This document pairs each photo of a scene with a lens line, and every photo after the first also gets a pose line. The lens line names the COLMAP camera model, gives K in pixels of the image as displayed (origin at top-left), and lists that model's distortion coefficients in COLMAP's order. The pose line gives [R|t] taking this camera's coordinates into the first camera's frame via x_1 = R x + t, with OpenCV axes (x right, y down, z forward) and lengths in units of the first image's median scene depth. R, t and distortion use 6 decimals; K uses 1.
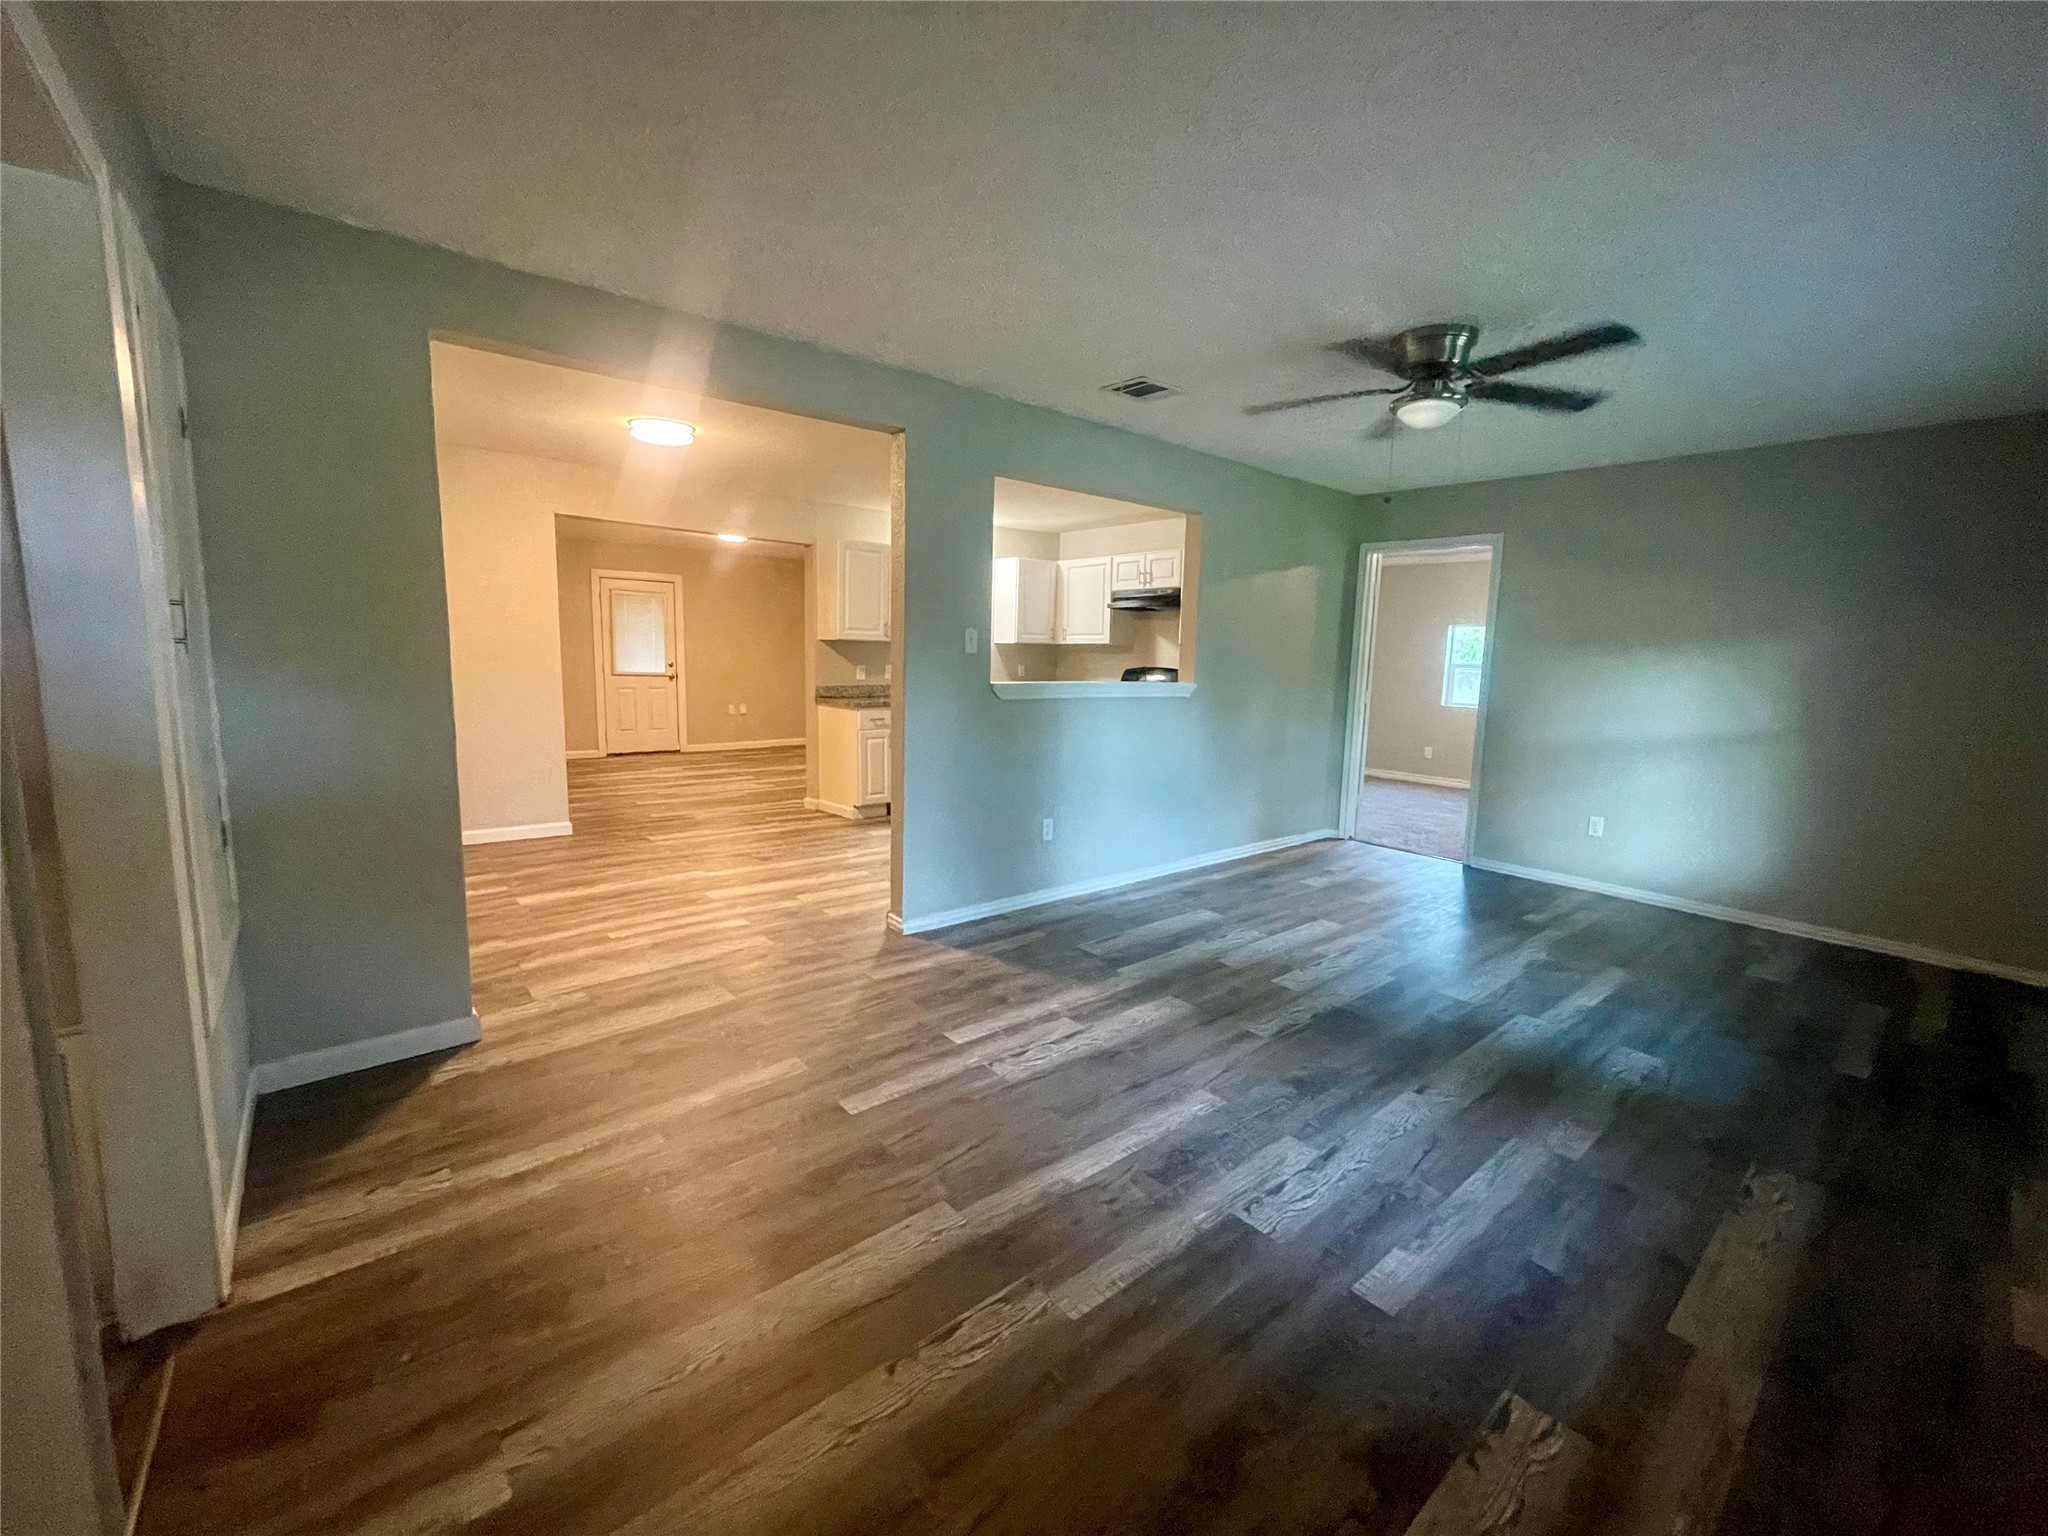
lens RADIAL K [[831.5, 0, 1024.0], [0, 831.5, 768.0], [0, 0, 1]] dist [-0.003208, -0.000300]
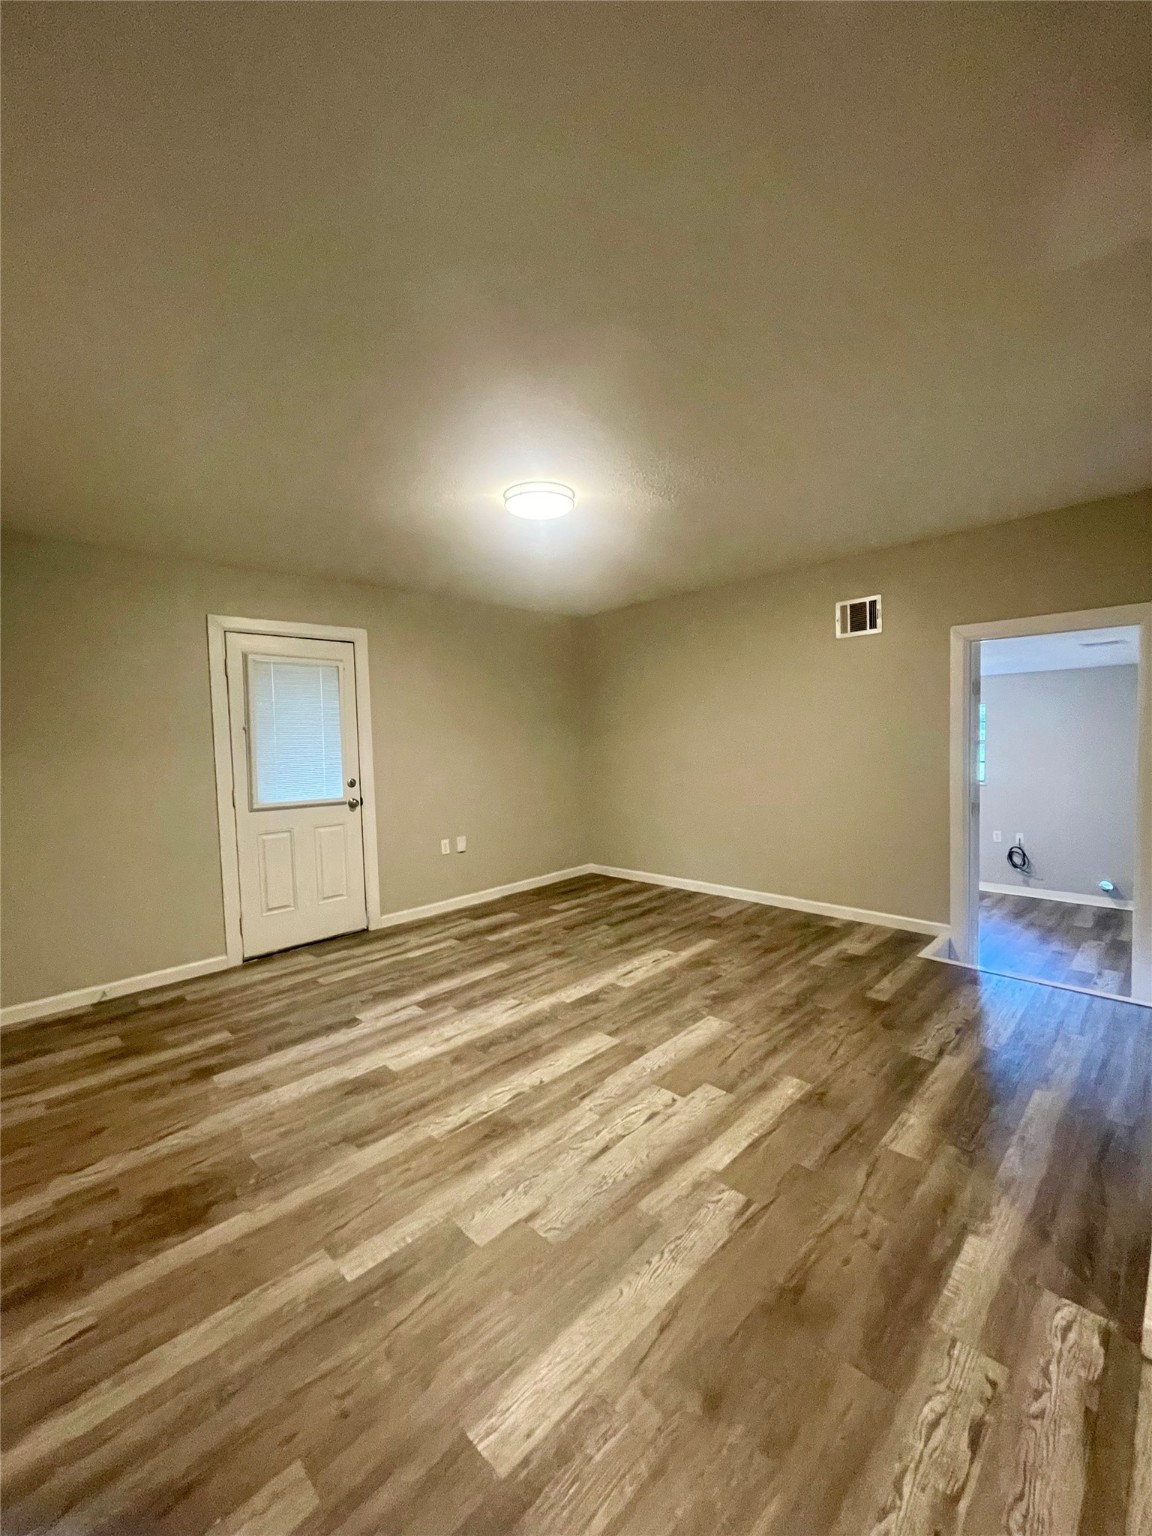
lens RADIAL K [[623.6, 0, 576.0], [0, 623.6, 768.0], [0, 0, 1]] dist [-0.003208, -0.000300]
pose [[0.995237, -0.061768, 0.075421, -0.430169], [0.068270, 0.993875, -0.086906, -0.123136], [-0.069591, 0.091641, 0.993357, 0.795107]]
